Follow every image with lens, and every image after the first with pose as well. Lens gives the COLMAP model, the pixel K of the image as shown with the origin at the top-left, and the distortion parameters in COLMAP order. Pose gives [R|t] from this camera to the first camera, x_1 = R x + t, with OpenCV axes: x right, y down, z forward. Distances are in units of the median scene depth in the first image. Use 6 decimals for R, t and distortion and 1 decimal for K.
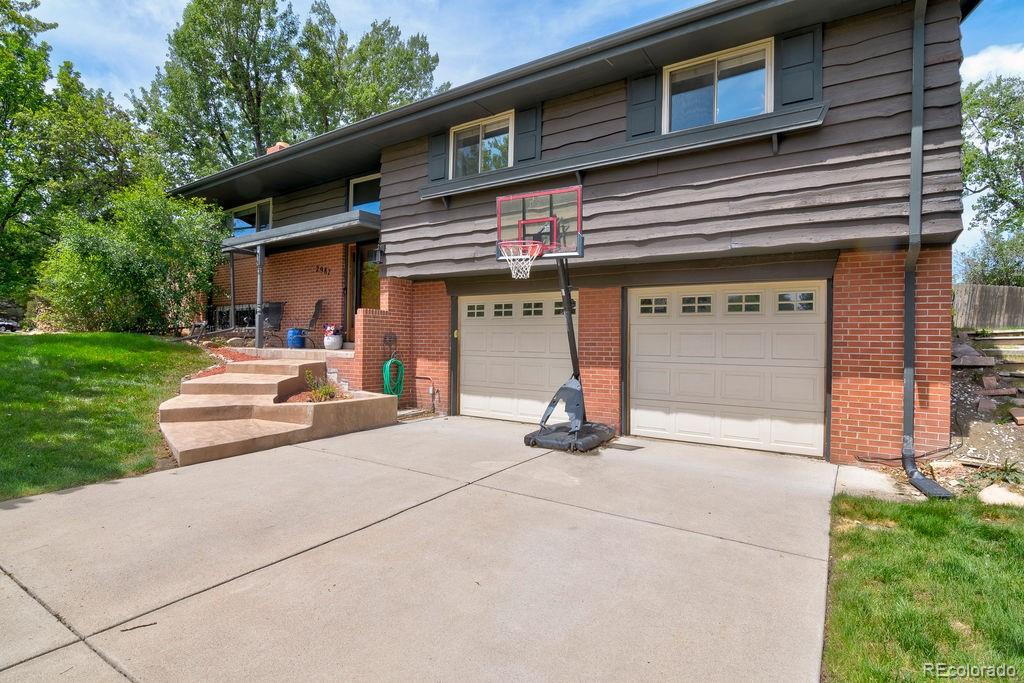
lens RADIAL K [[537.4, 0, 512.0], [0, 537.4, 341.5], [0, 0, 1]] dist [-0.017314, -0.000841]
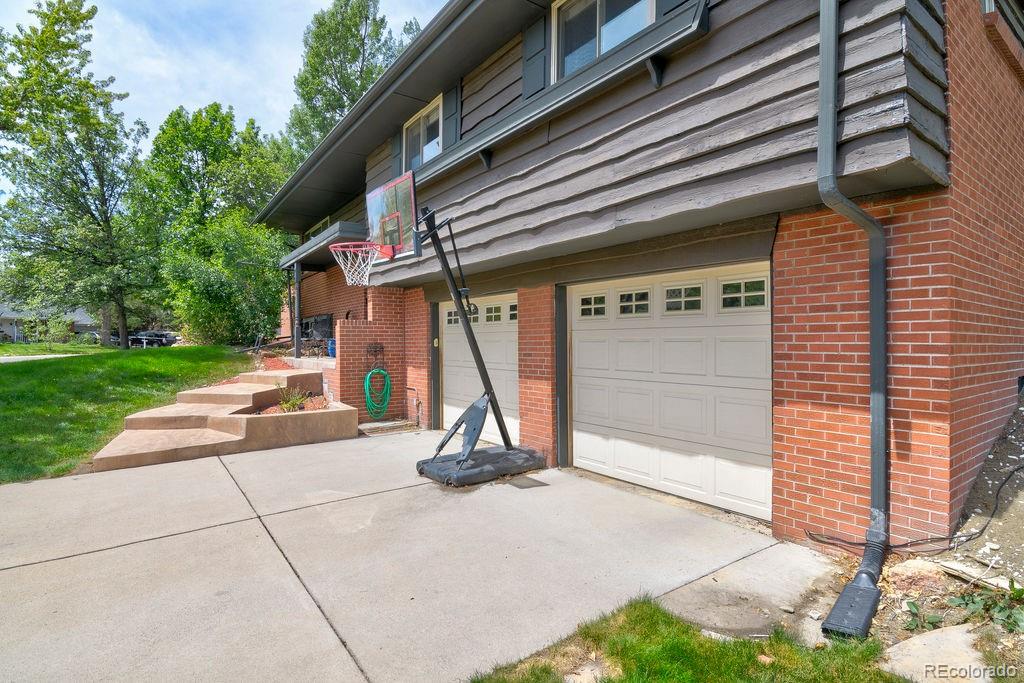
lens RADIAL K [[537.4, 0, 512.0], [0, 537.4, 341.5], [0, 0, 1]] dist [-0.017314, -0.000841]
pose [[0.927144, -0.018435, -0.374251, 0.499050], [0.020429, 0.999790, 0.001361, -0.019667], [0.374147, -0.008908, 0.927327, 0.240105]]
